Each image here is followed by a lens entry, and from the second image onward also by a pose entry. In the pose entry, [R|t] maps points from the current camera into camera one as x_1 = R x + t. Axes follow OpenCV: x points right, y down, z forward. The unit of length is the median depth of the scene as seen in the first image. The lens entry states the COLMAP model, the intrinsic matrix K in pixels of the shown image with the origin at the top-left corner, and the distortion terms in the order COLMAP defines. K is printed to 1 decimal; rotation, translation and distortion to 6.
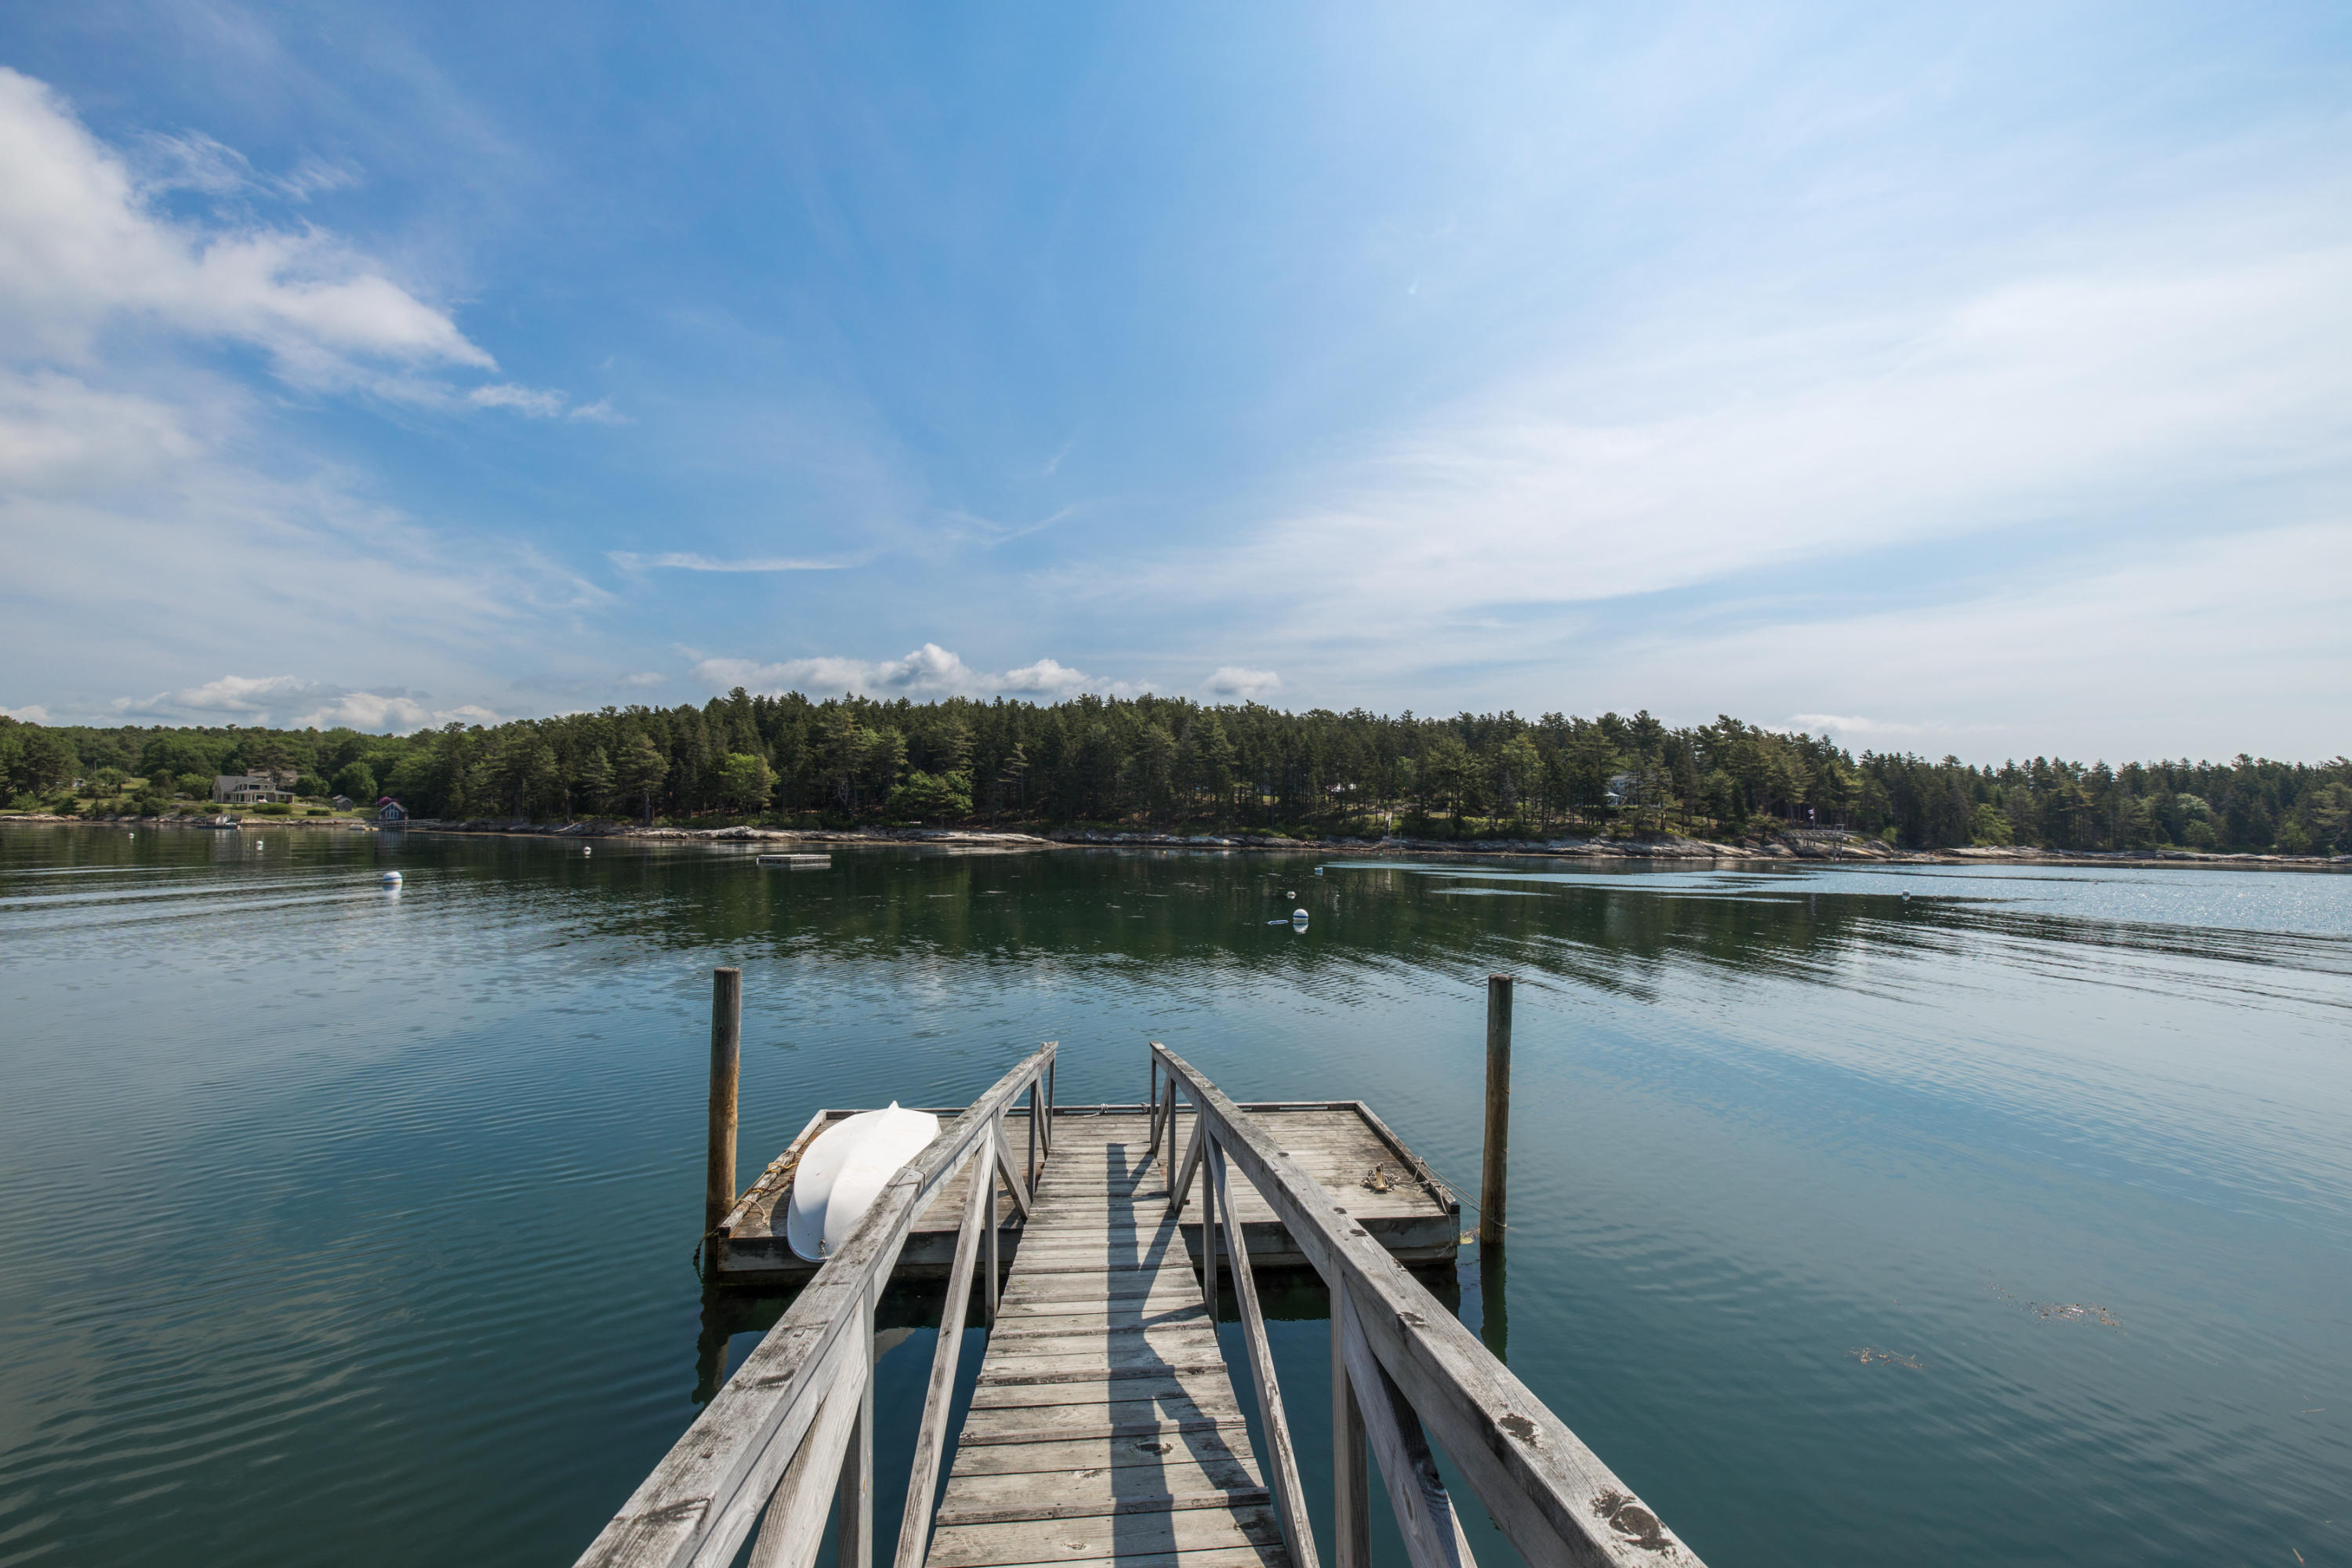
lens RADIAL K [[985.8, 0, 1177.3], [0, 985.8, 776.7], [0, 0, 1]] dist [0.002559, 0.000114]
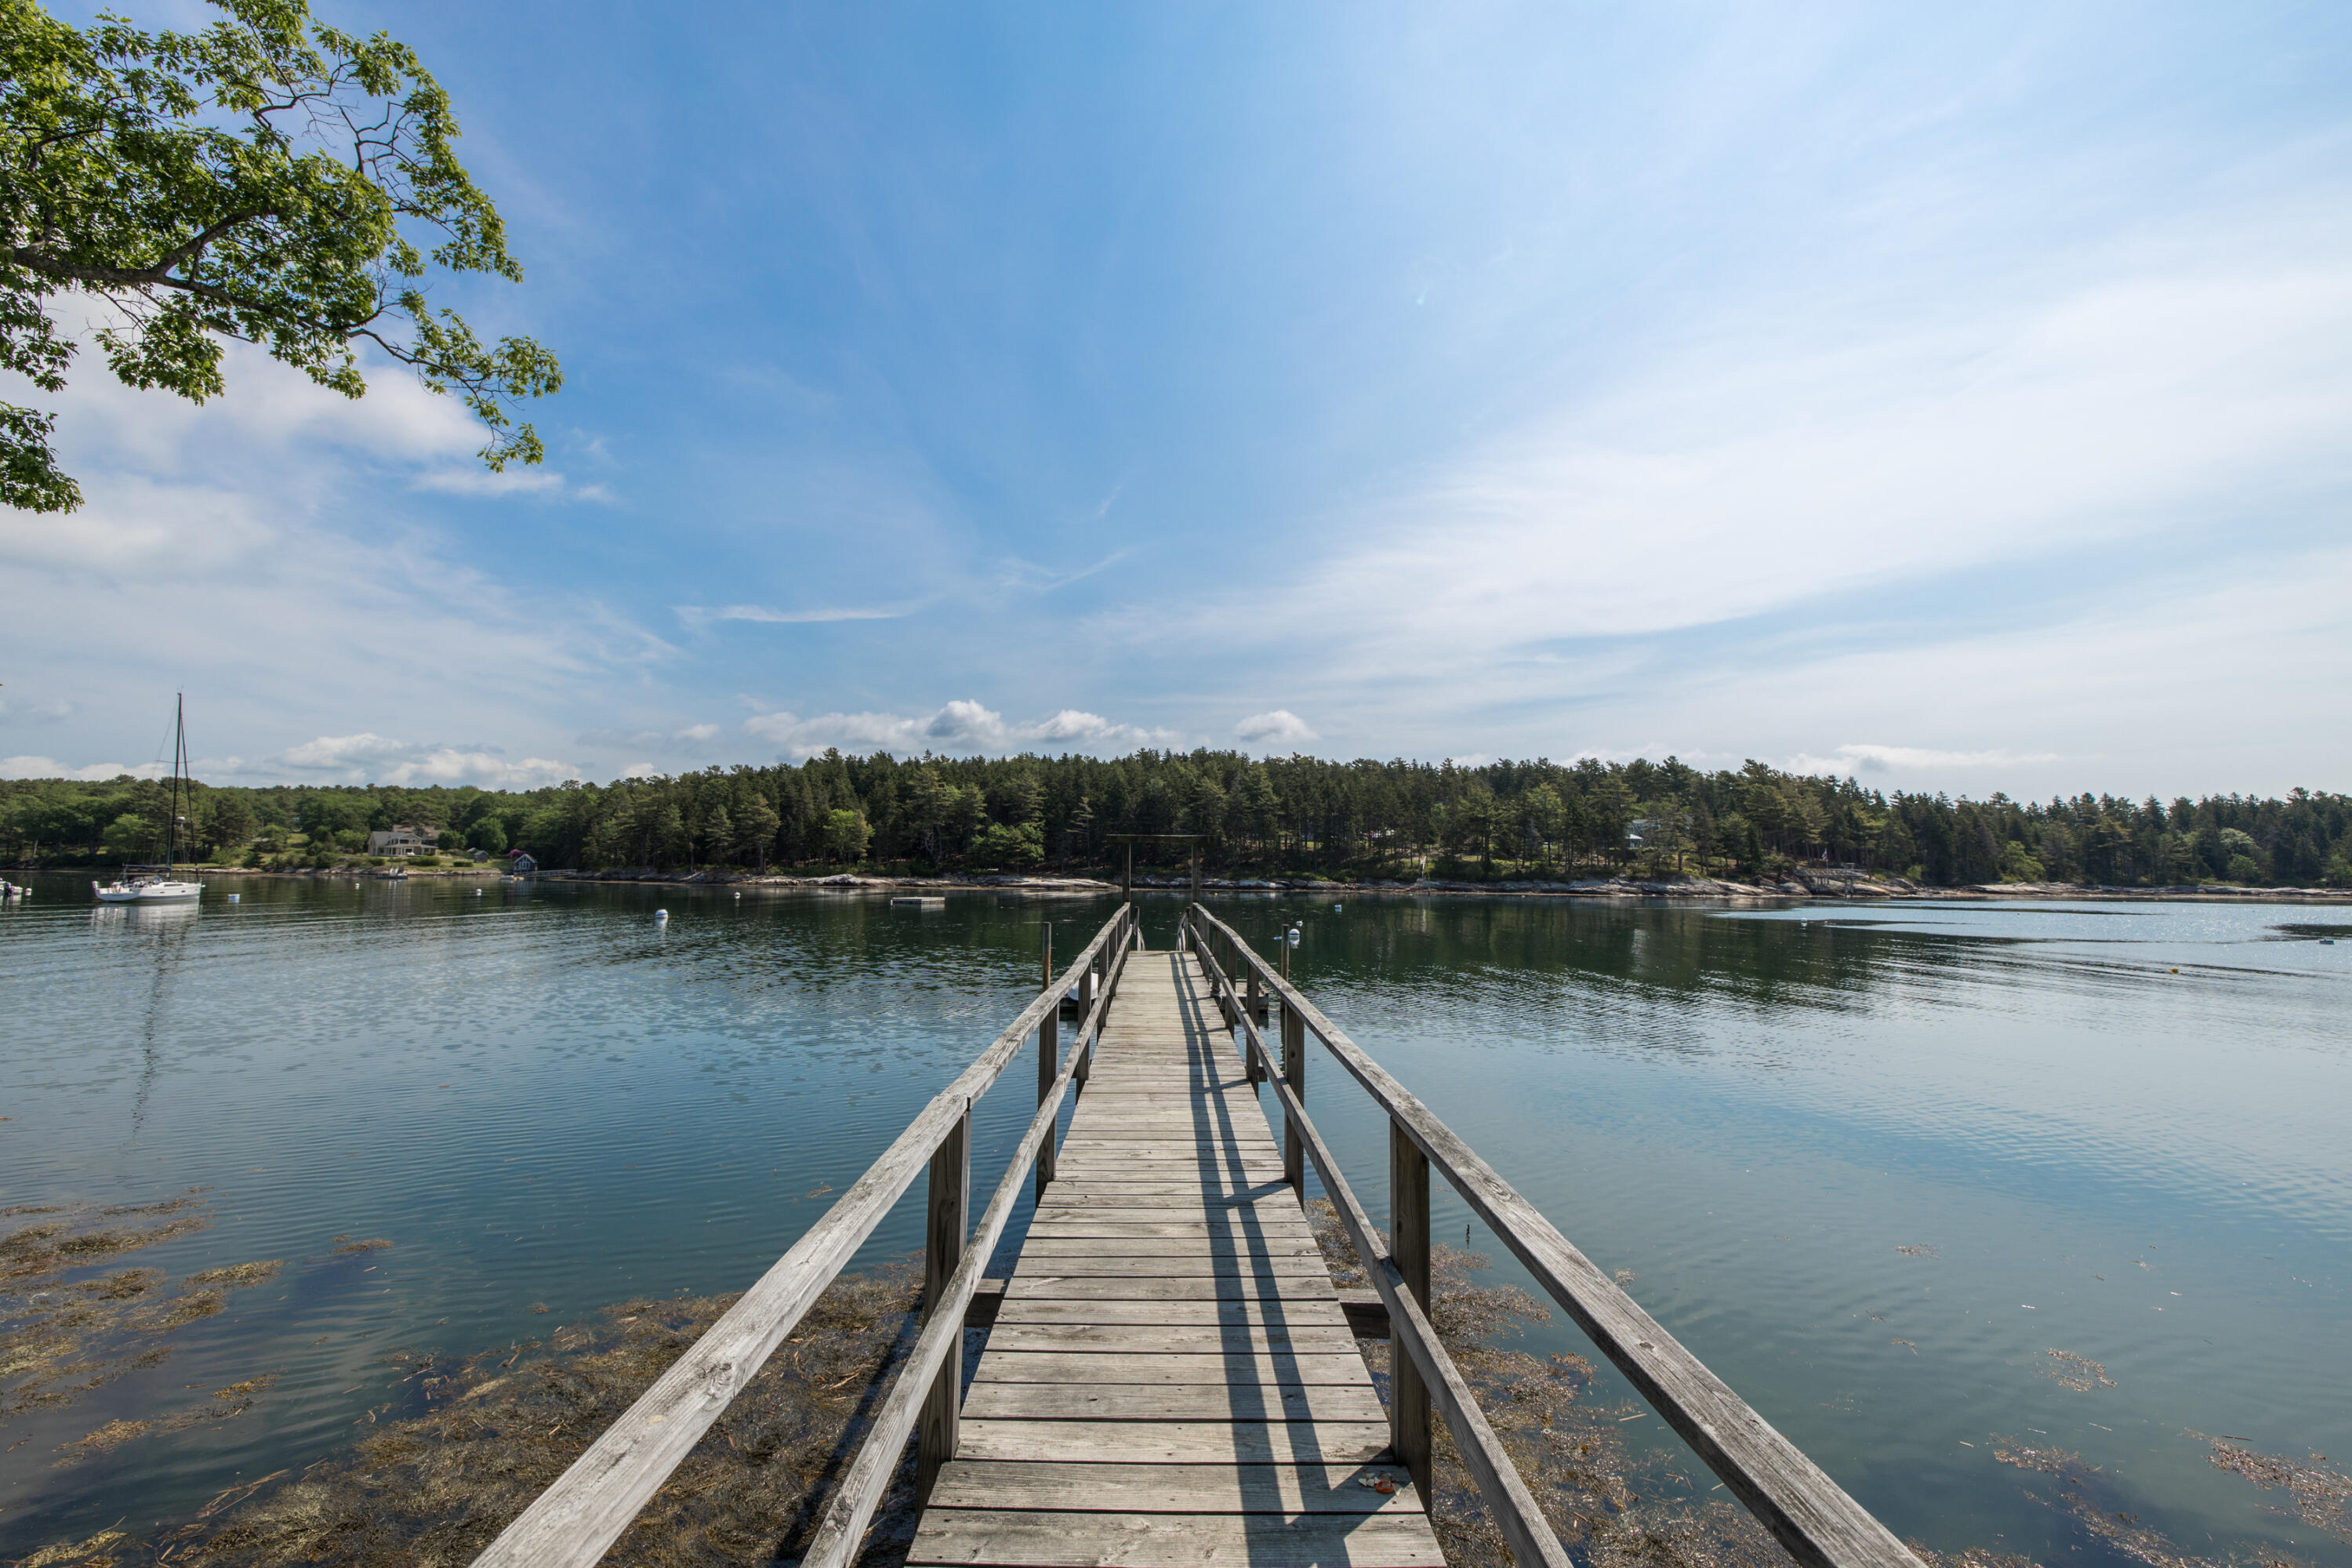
lens RADIAL K [[1004.0, 0, 1176.0], [0, 1004.0, 784.0], [0, 0, 1]] dist [-0.010938, 0.000467]
pose [[0.998376, -0.013138, -0.055440, 0.004676], [0.011187, 0.999312, -0.035364, -0.007417], [0.055867, 0.034686, 0.997836, -0.120584]]
